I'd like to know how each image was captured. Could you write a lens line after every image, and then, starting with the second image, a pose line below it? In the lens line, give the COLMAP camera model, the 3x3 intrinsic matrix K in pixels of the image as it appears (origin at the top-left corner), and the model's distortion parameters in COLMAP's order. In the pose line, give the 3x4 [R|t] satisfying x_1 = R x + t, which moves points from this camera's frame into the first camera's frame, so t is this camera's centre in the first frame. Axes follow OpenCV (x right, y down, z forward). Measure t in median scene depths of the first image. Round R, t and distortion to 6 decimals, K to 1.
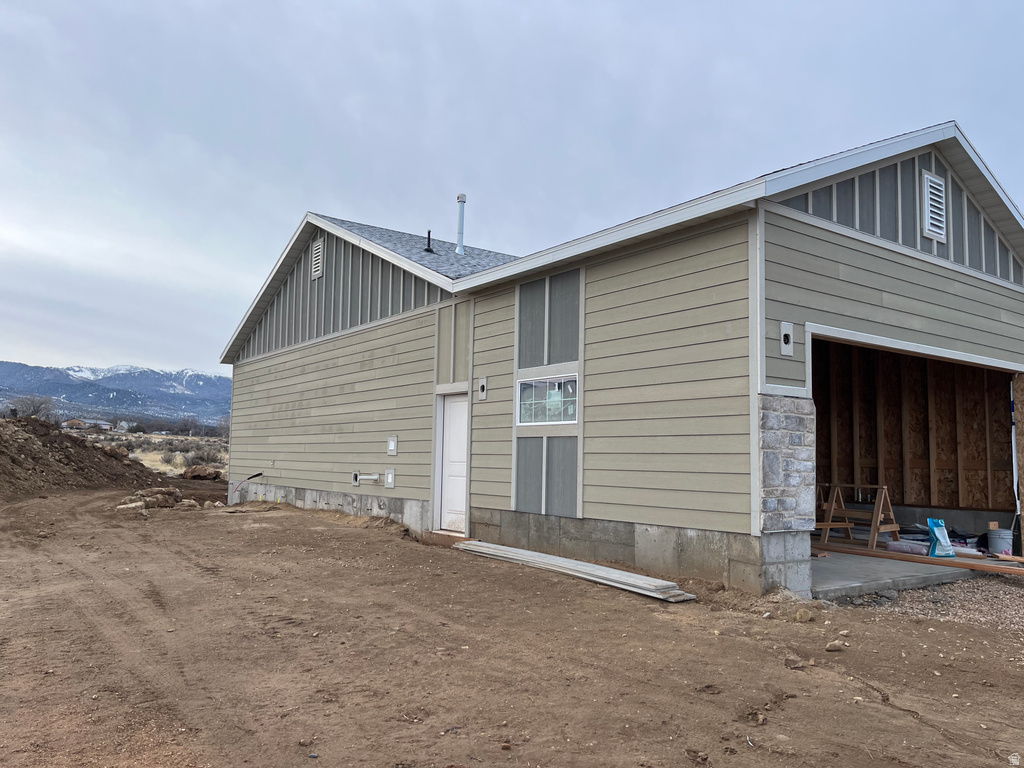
lens RADIAL K [[788.1, 0, 508.3], [0, 788.1, 380.4], [0, 0, 1]] dist [0.038221, 0.001757]
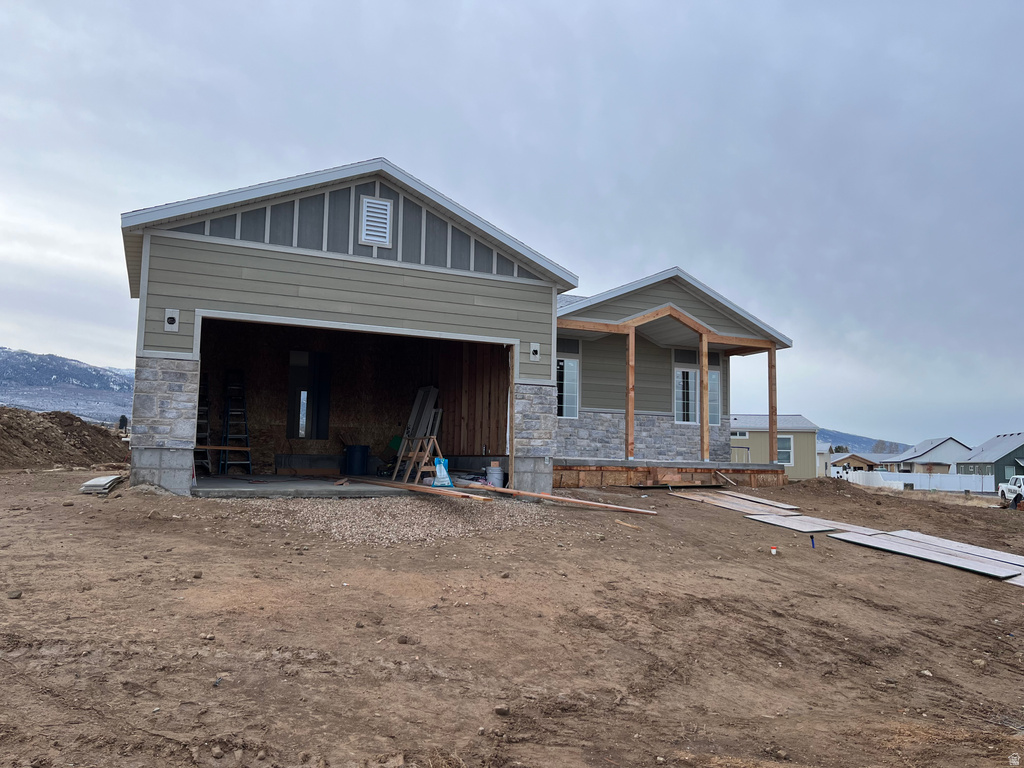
lens RADIAL K [[788.1, 0, 518.7], [0, 788.1, 385.7], [0, 0, 1]] dist [0.038221, 0.001757]
pose [[0.978504, -0.019630, -0.205292, 1.241030], [0.018413, 0.999800, -0.007838, 0.090260], [0.205404, 0.003890, 0.978669, -0.313924]]
